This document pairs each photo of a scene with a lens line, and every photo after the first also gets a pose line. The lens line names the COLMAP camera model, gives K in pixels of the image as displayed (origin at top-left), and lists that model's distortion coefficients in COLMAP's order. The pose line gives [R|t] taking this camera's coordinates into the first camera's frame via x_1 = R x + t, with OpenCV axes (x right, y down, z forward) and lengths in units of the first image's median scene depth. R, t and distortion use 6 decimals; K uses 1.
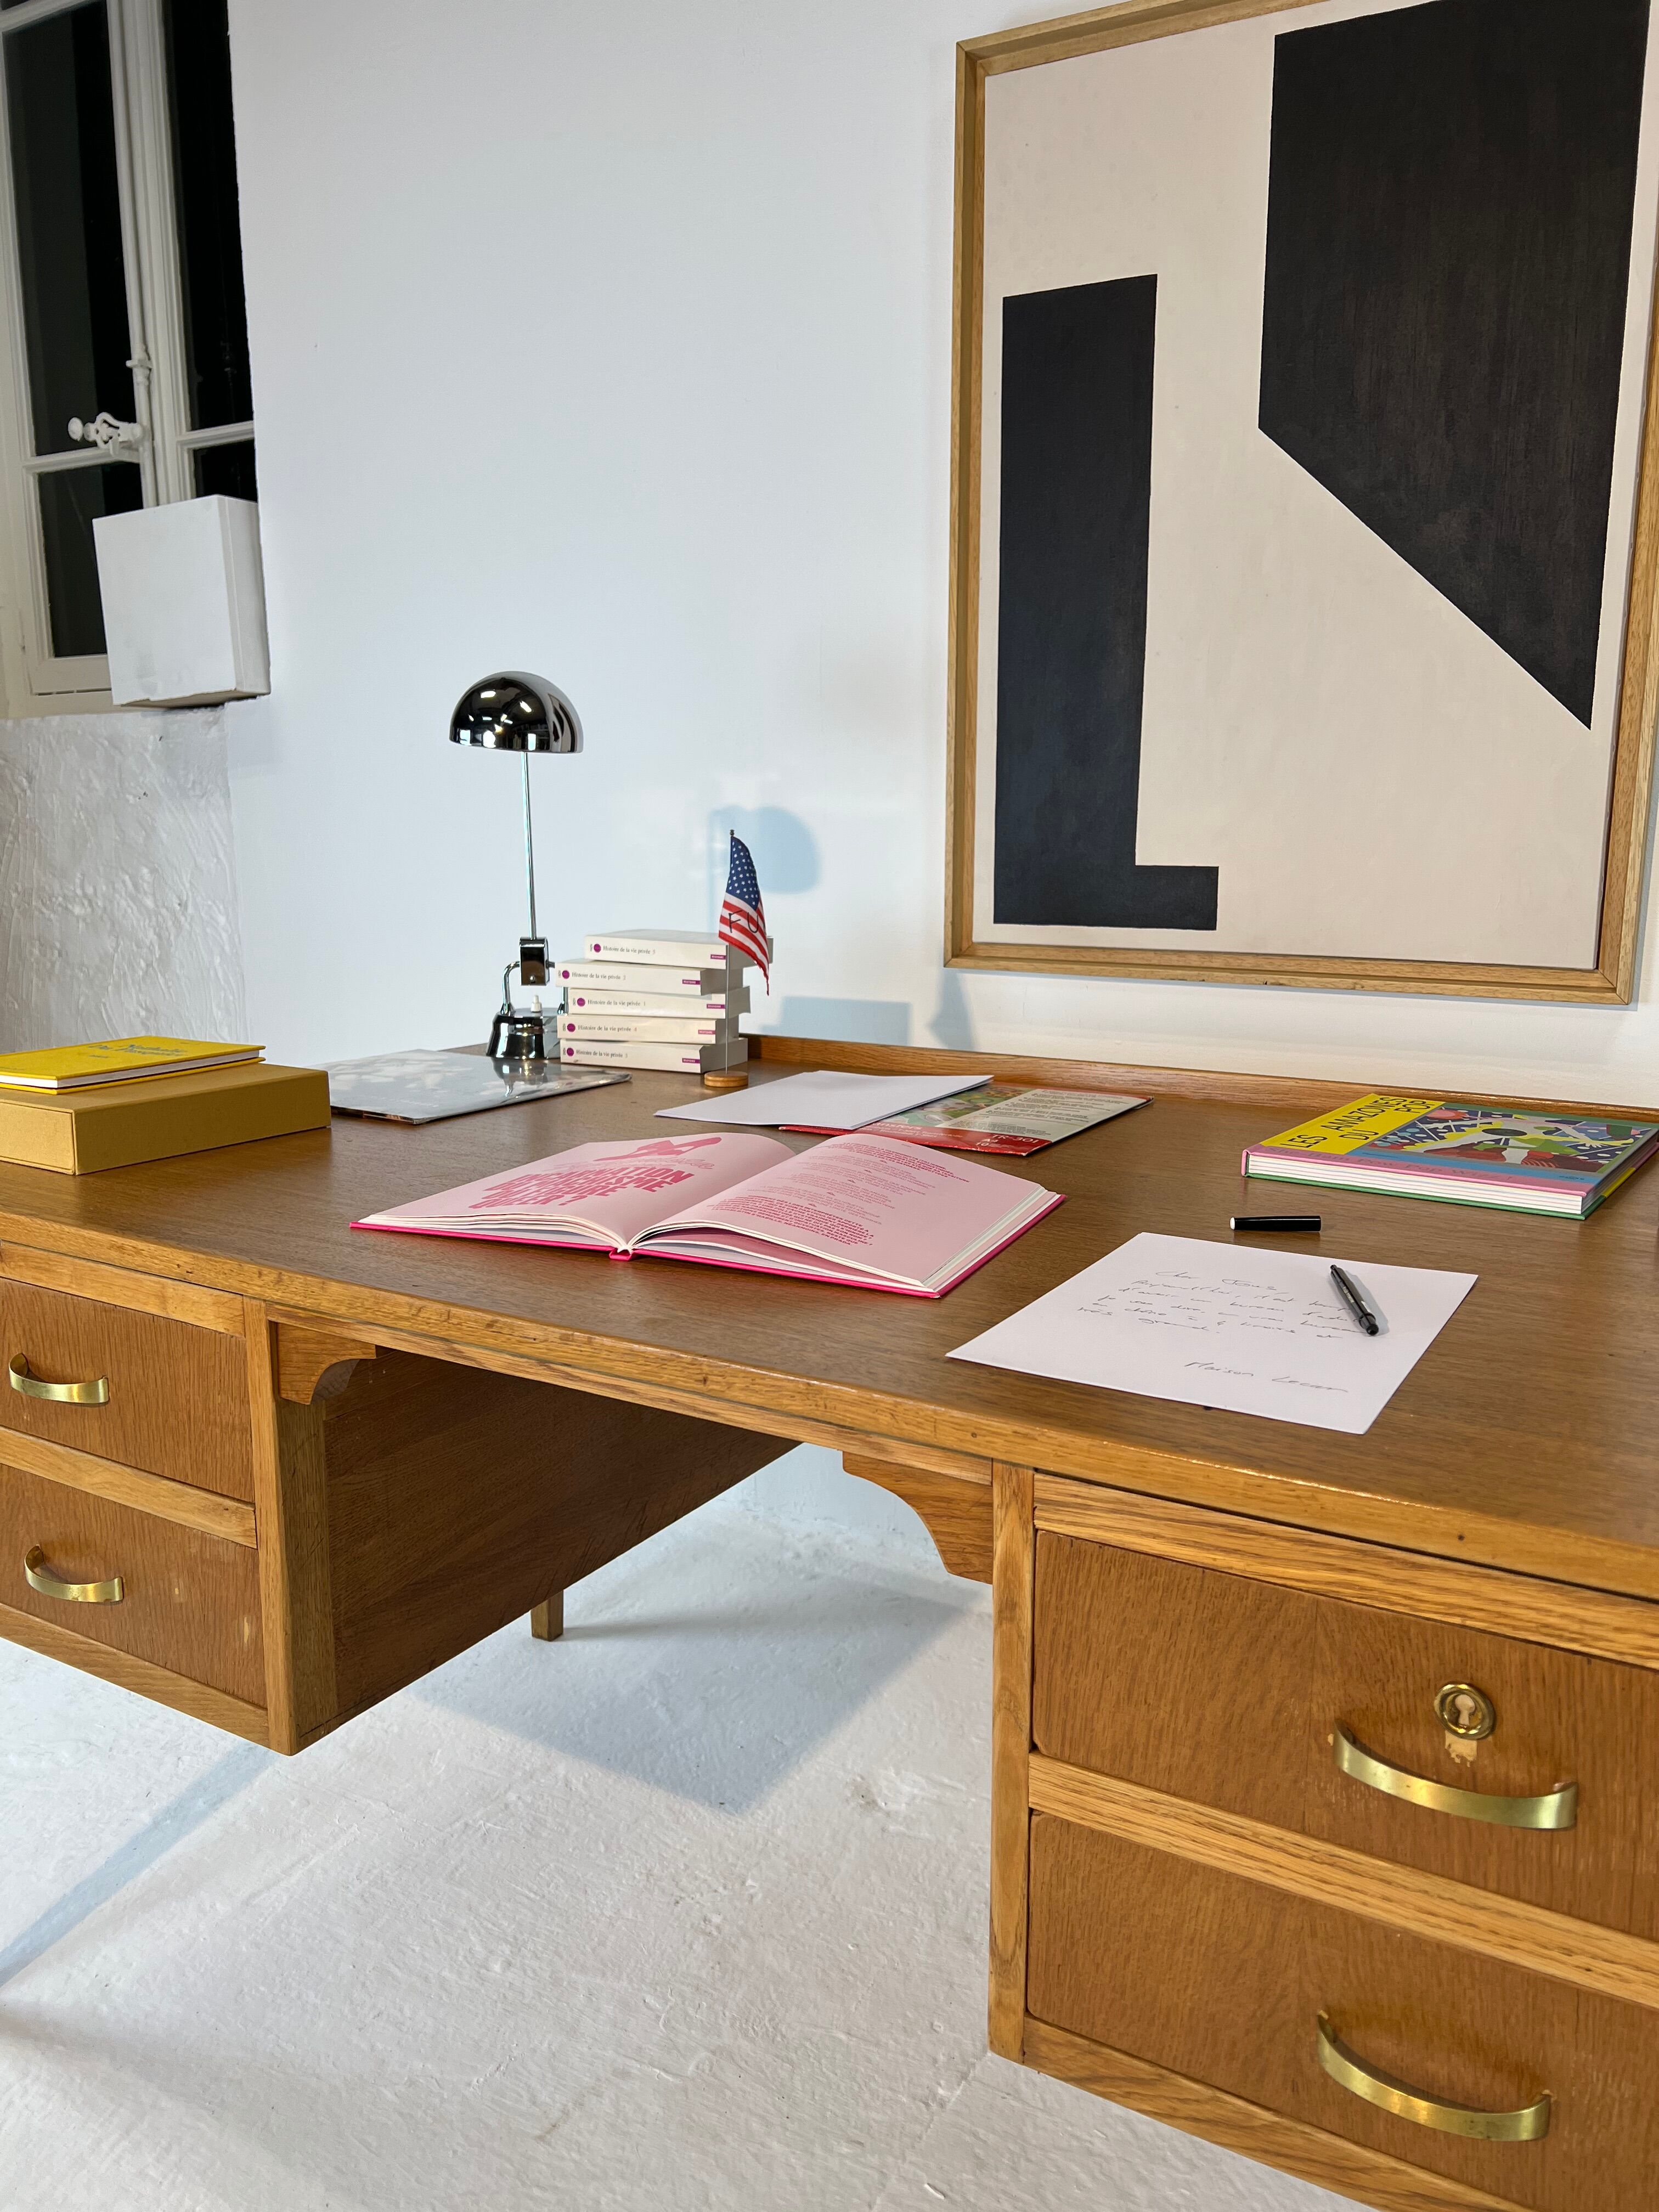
lens RADIAL K [[1663.6, 0, 836.1], [0, 1663.6, 1115.7], [0, 0, 1]] dist [0.045065, -0.055616]
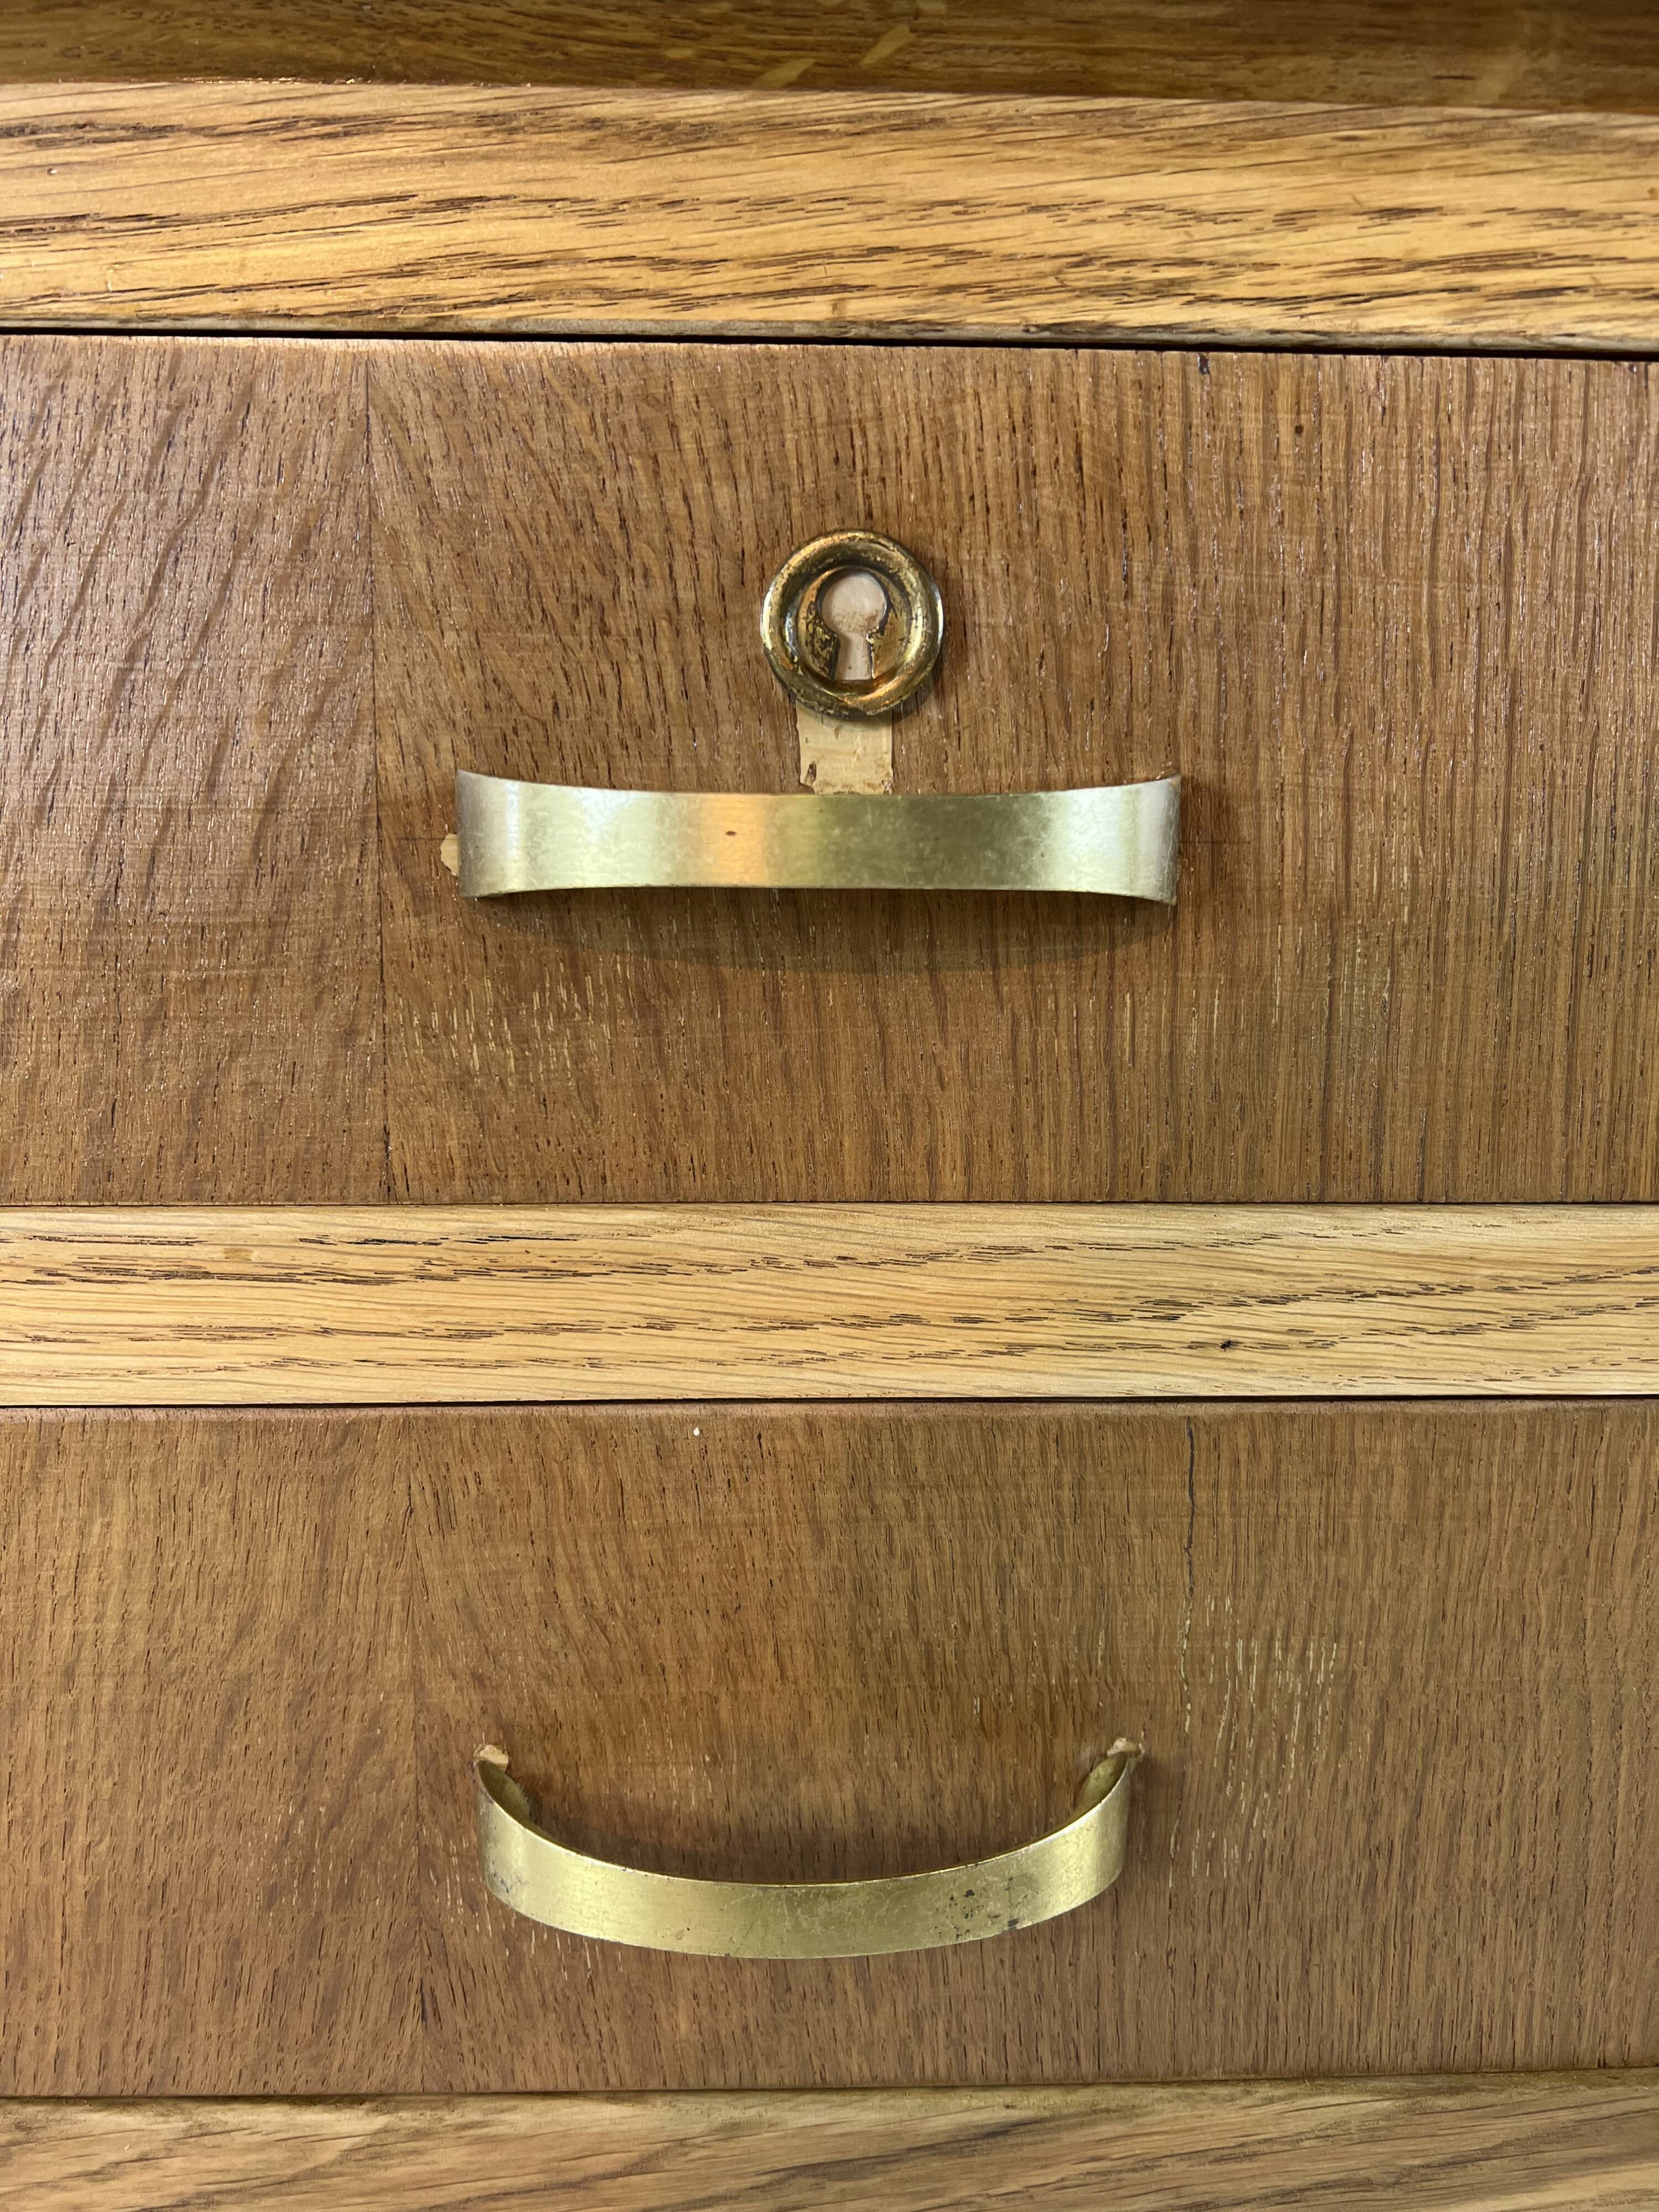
lens RADIAL K [[1770.1, 0, 829.5], [0, 1770.1, 1106.0], [0, 0, 1]] dist [-0.017209, 0.009460]
pose [[0.840160, -0.089140, 0.534963, 0.101602], [0.082610, 0.995924, 0.036211, 0.237897], [-0.536011, 0.013770, 0.844099, 0.397378]]
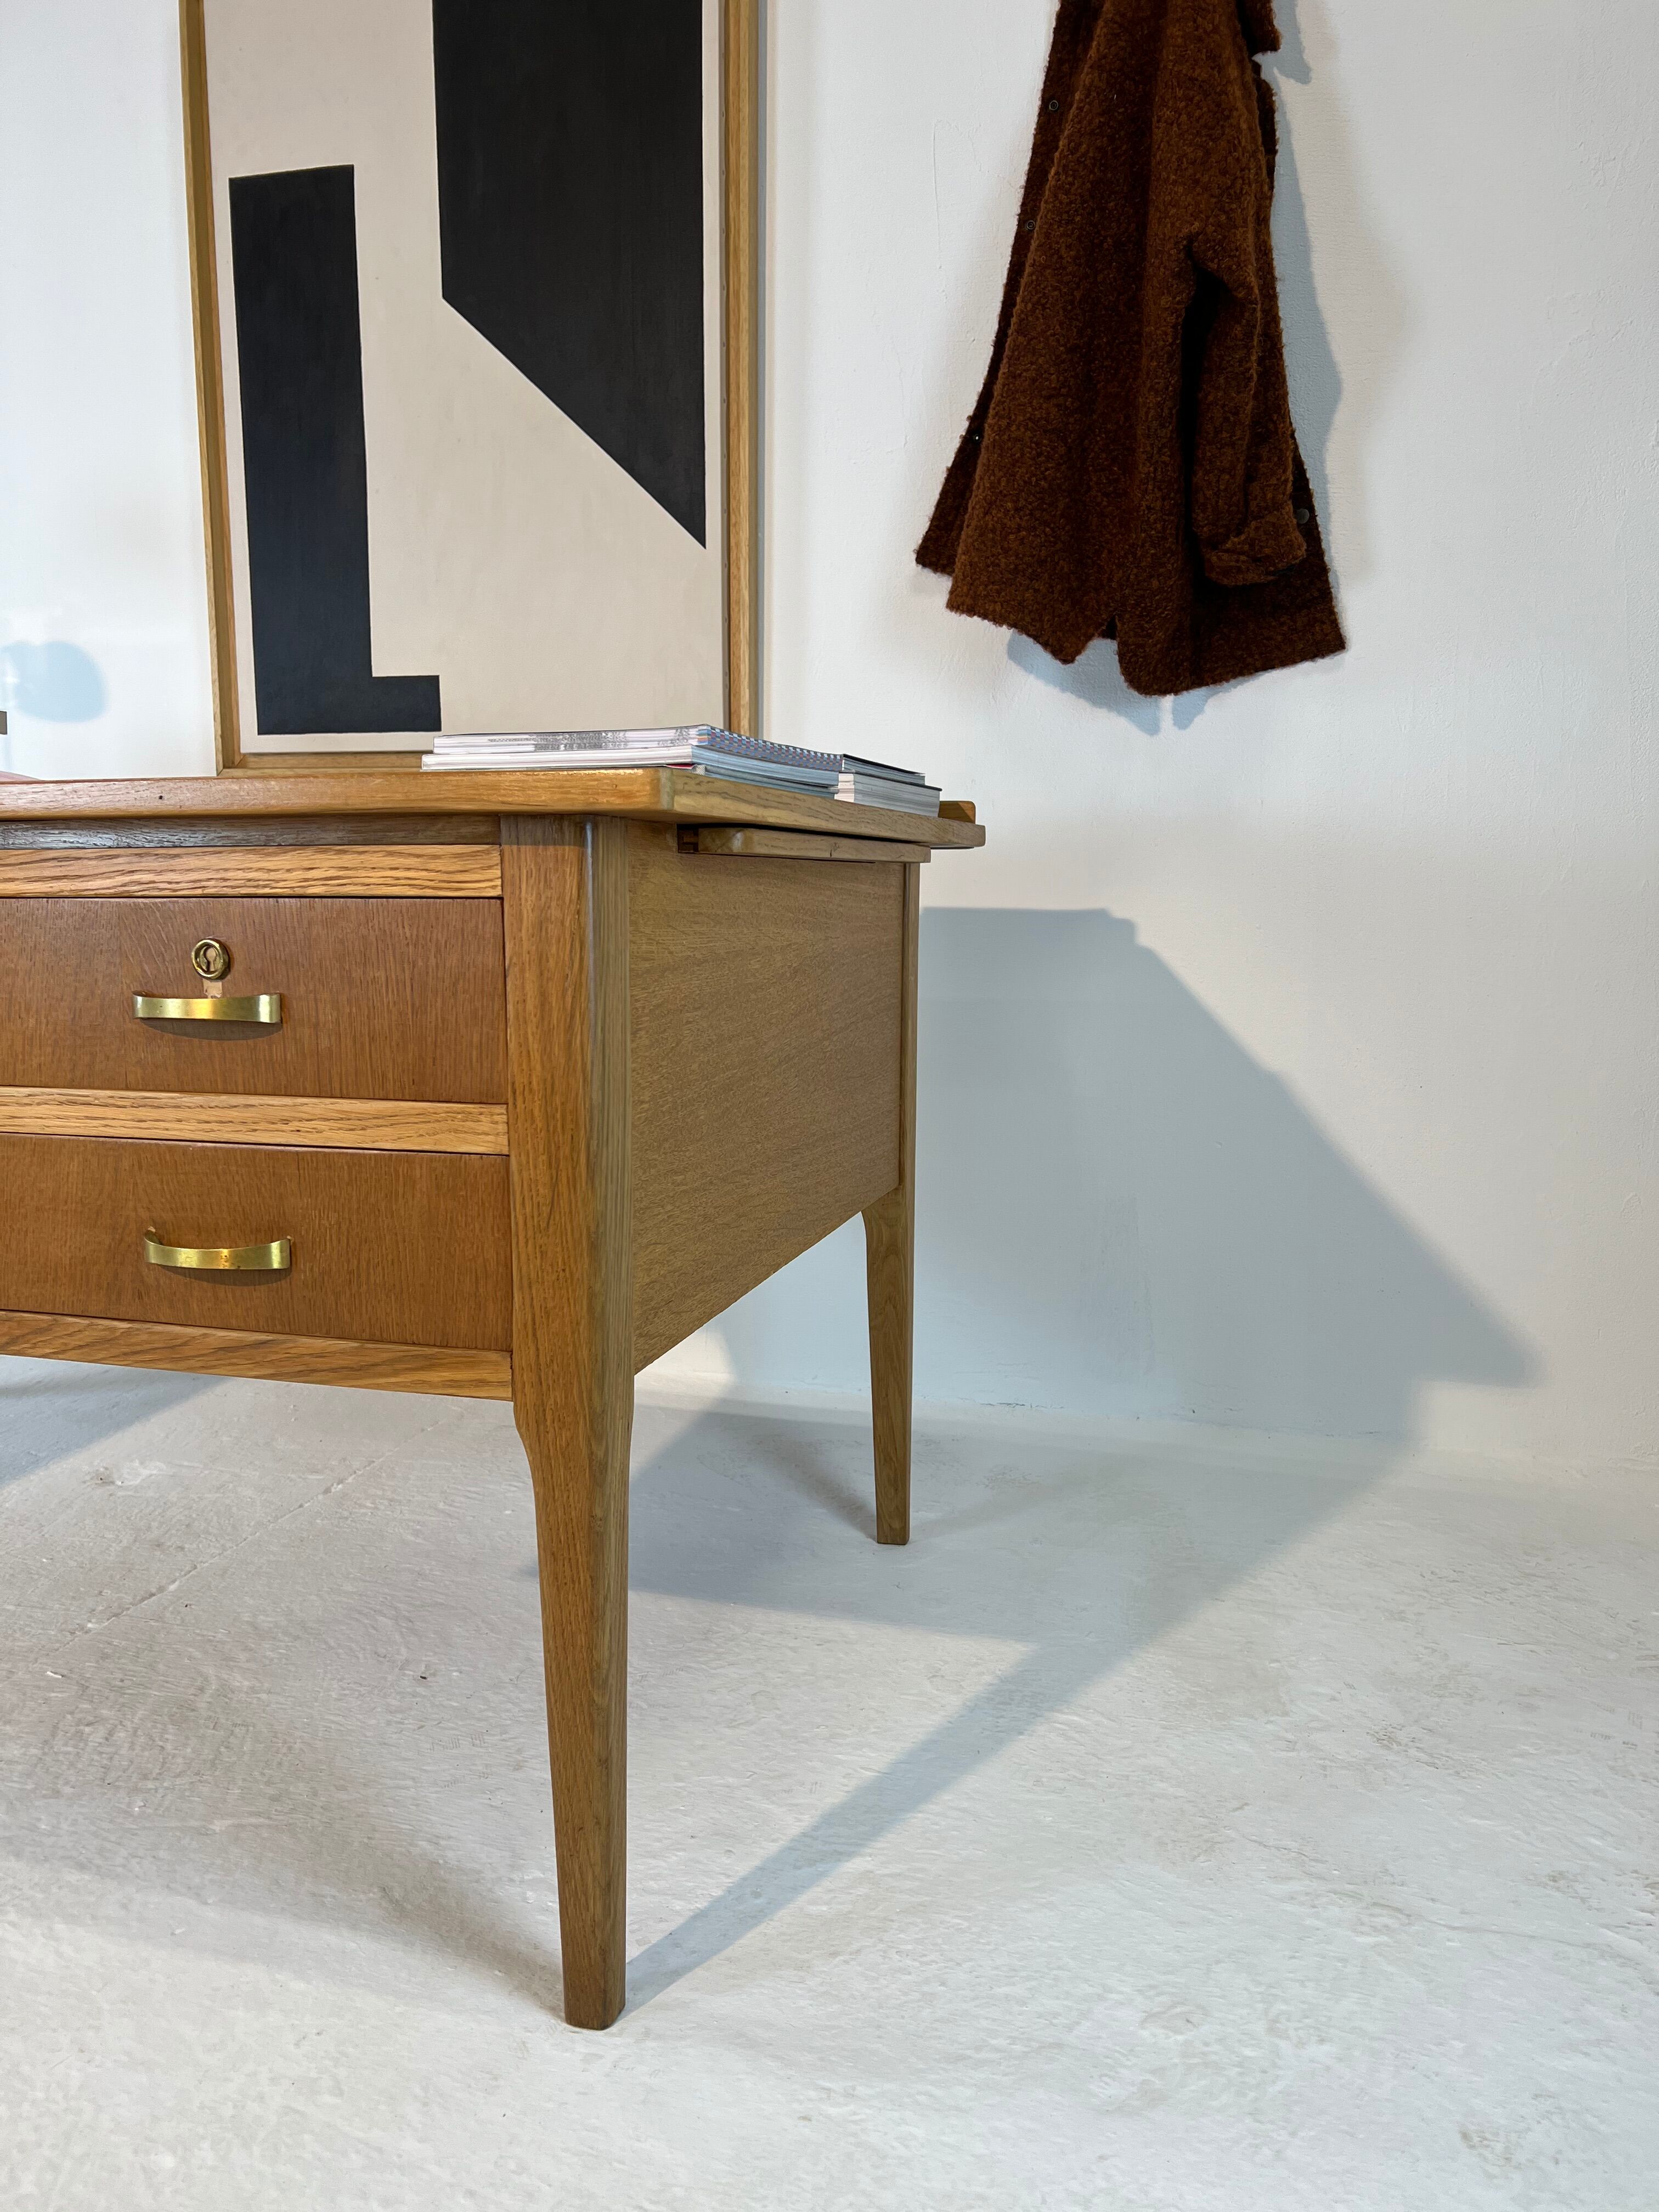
lens RADIAL K [[1662.3, 0, 816.2], [0, 1662.3, 1093.6], [0, 0, 1]] dist [0.038787, -0.050791]
pose [[0.969851, -0.029444, 0.241911, 0.288212], [0.041374, 0.998157, -0.044386, 0.301918], [-0.240159, 0.053057, 0.969283, -0.254209]]
